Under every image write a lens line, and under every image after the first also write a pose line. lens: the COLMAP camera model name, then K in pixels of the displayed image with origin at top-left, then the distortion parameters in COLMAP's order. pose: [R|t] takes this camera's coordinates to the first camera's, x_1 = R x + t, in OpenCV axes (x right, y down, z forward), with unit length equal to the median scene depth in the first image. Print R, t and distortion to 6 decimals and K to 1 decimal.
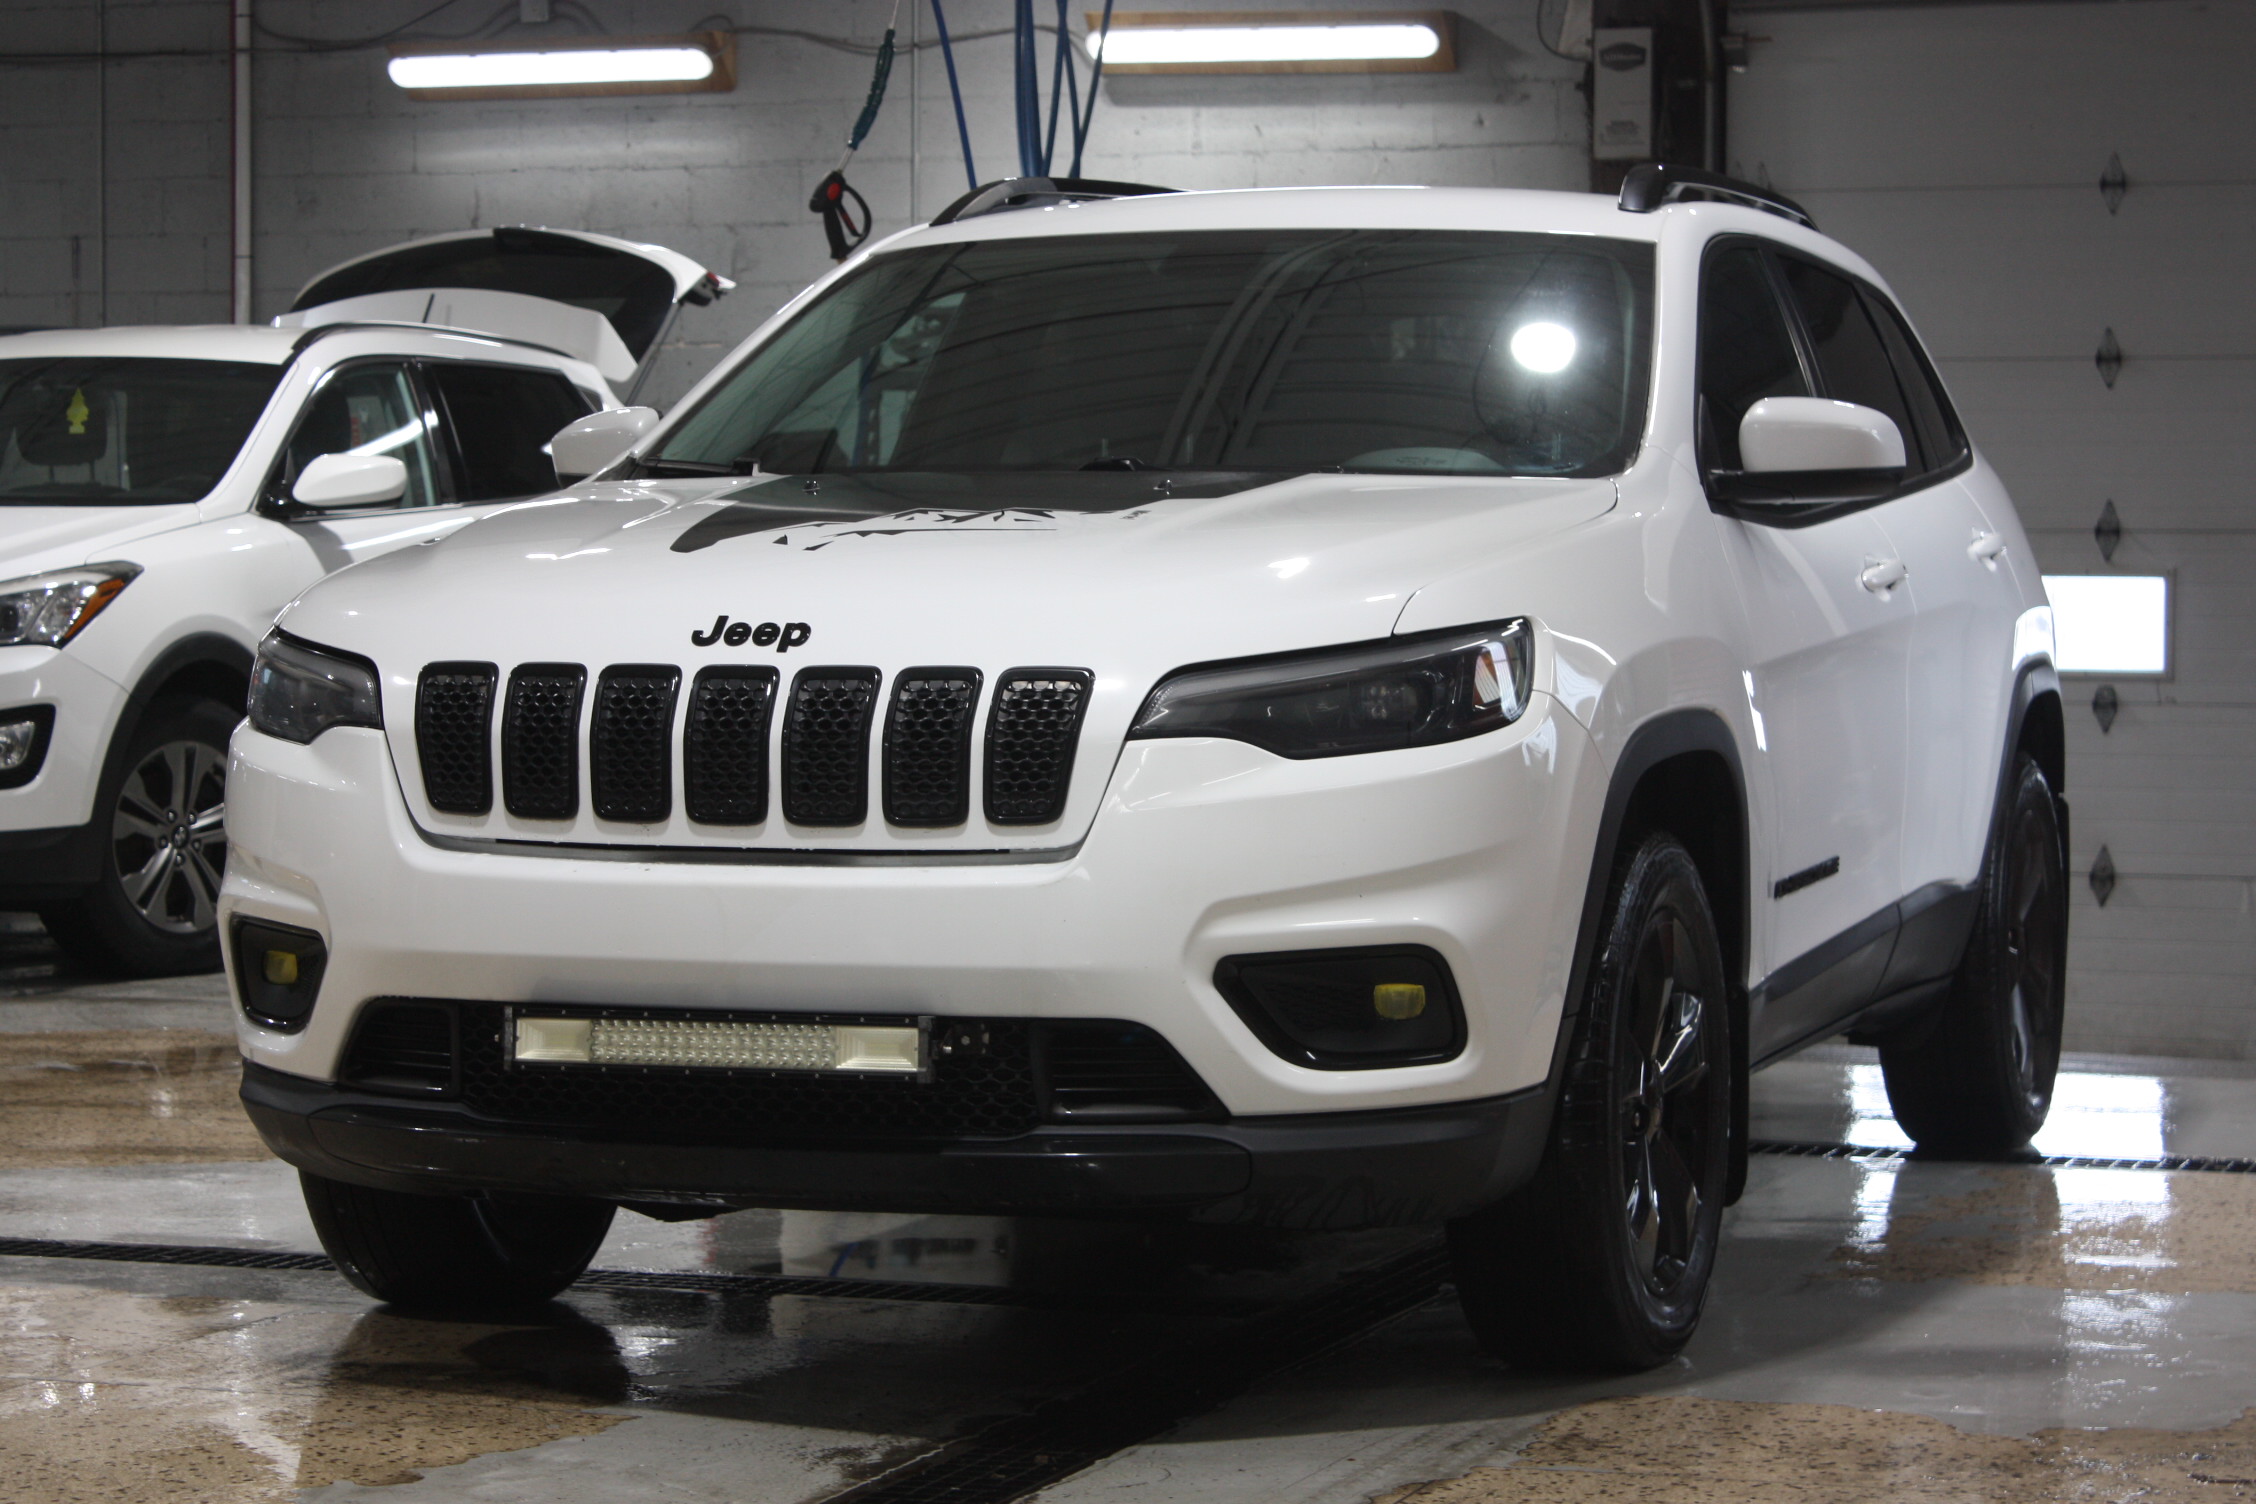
lens RADIAL K [[5238.0, 0, 1128.0], [0, 5238.0, 752.0], [0, 0, 1]] dist [0.043566, 0.340542]
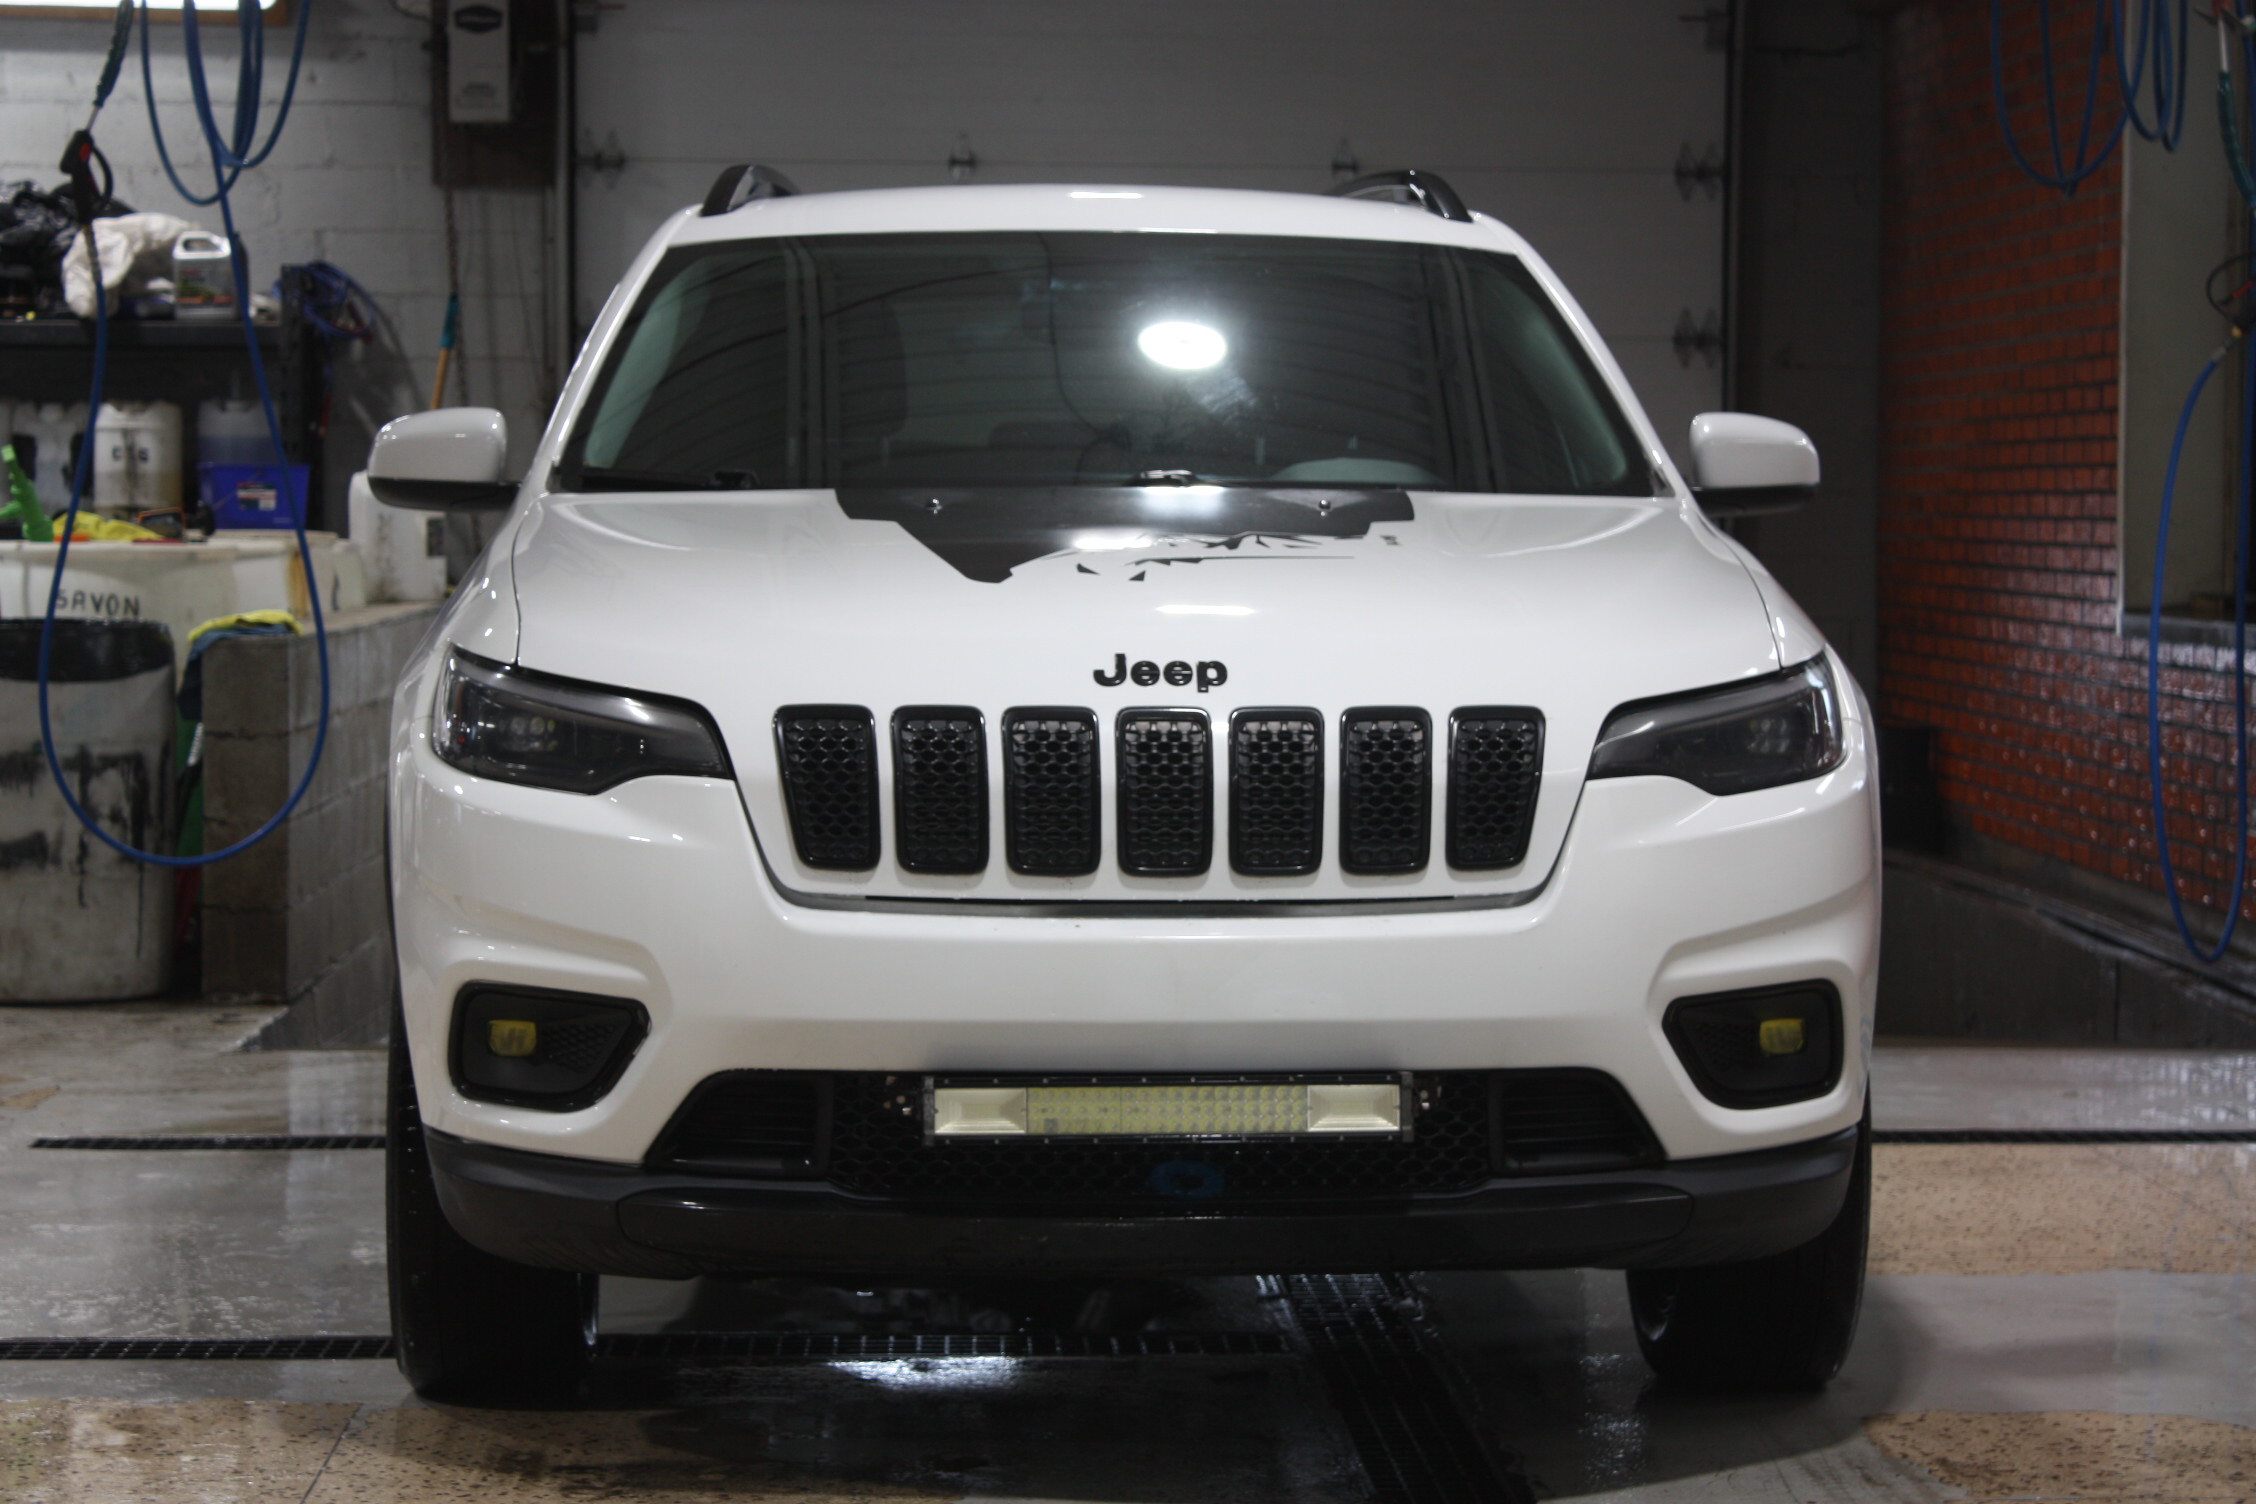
lens RADIAL K [[5167.6, 0, 1128.0], [0, 5167.6, 752.0], [0, 0, 1]] dist [0.068563, -0.287209]
pose [[0.925425, -0.016465, 0.378573, -0.431516], [0.011377, 0.999812, 0.015672, -0.023033], [-0.378760, -0.010196, 0.925439, 0.139182]]
